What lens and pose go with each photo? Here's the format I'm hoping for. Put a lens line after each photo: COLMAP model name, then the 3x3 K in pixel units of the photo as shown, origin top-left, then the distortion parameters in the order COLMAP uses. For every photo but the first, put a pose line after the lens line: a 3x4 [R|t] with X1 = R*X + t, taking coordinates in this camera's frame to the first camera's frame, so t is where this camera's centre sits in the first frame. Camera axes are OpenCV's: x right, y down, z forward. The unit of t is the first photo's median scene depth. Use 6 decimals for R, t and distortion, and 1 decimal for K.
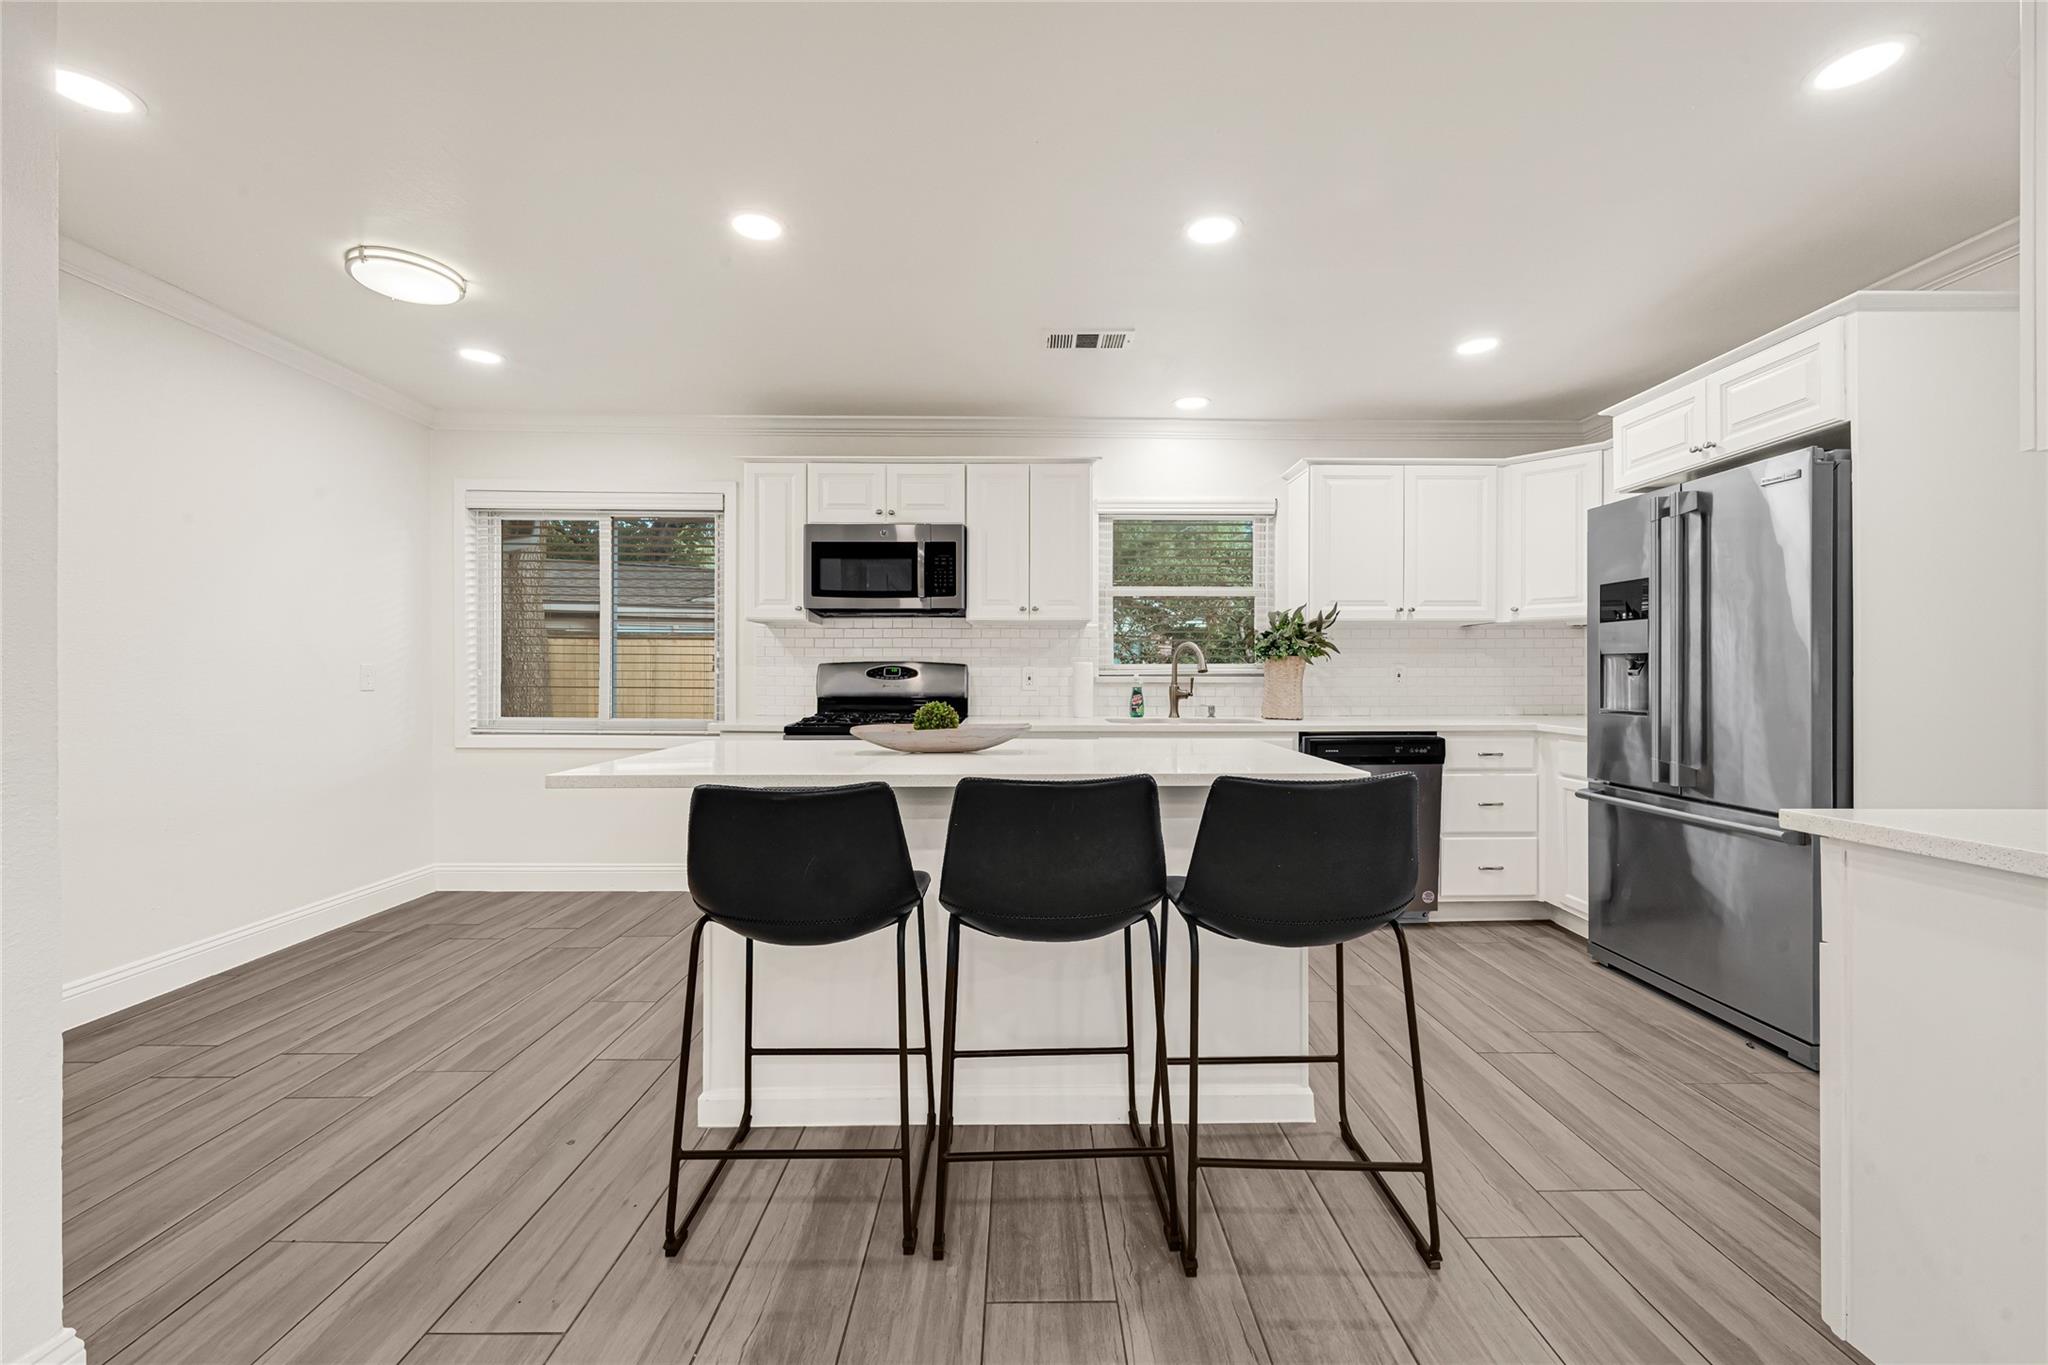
lens RADIAL K [[840.4, 0, 1006.9], [0, 840.4, 670.9], [0, 0, 1]] dist [0.001550, 0.000019]
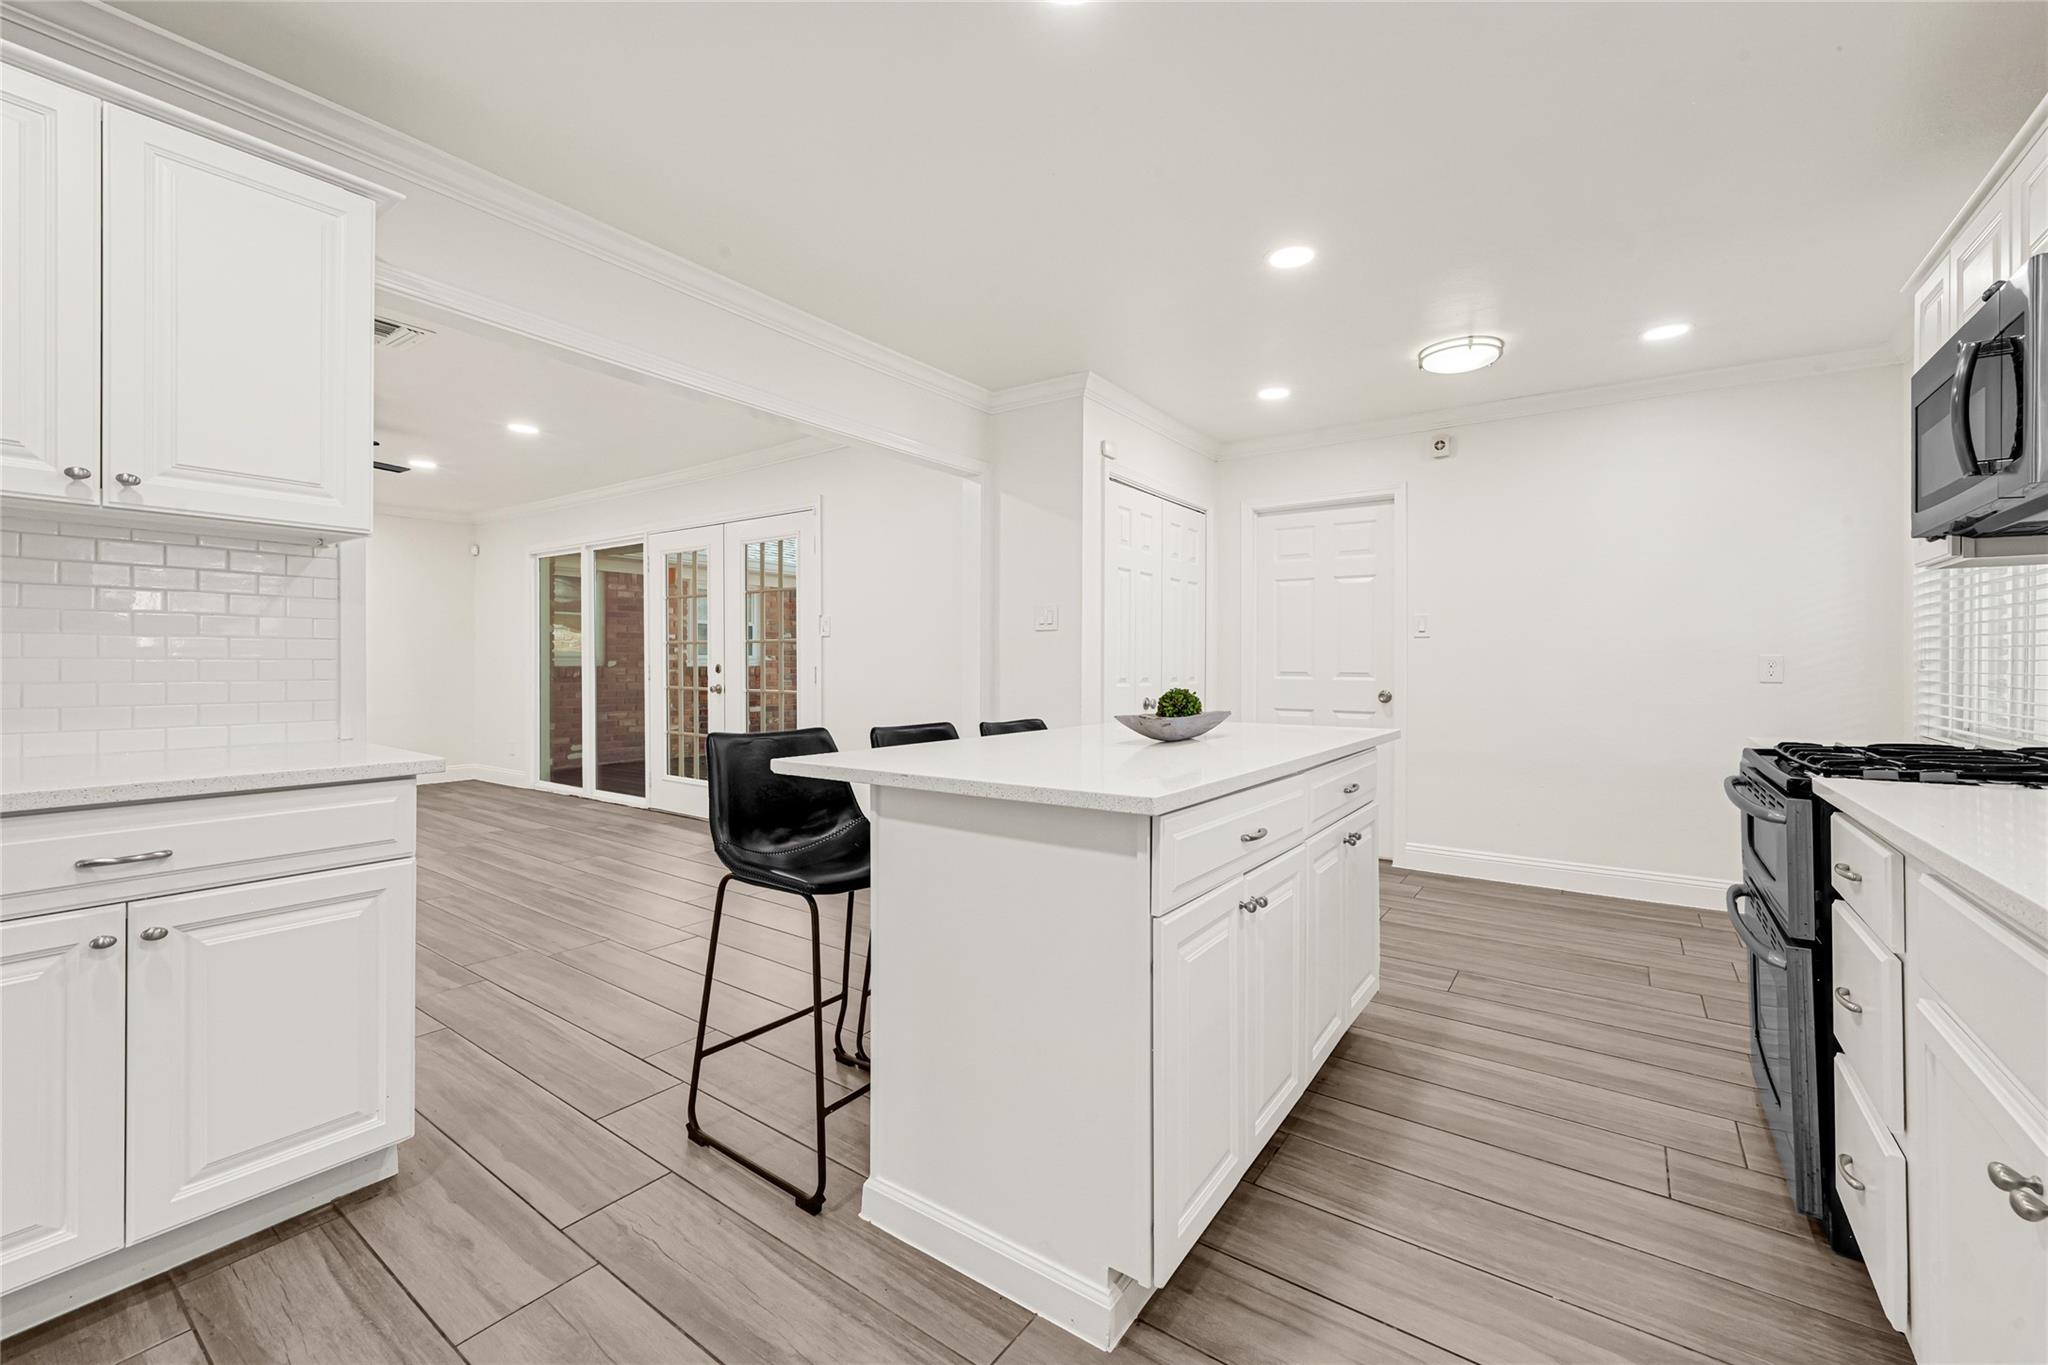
lens RADIAL K [[840.4, 0, 1014.1], [0, 840.4, 666.4], [0, 0, 1]] dist [0.001550, 0.000019]
pose [[-0.572350, -0.002261, -0.820006, 0.673856], [0.001130, 0.999993, -0.003546, 0.015691], [0.820008, -0.002957, -0.572344, 1.133845]]
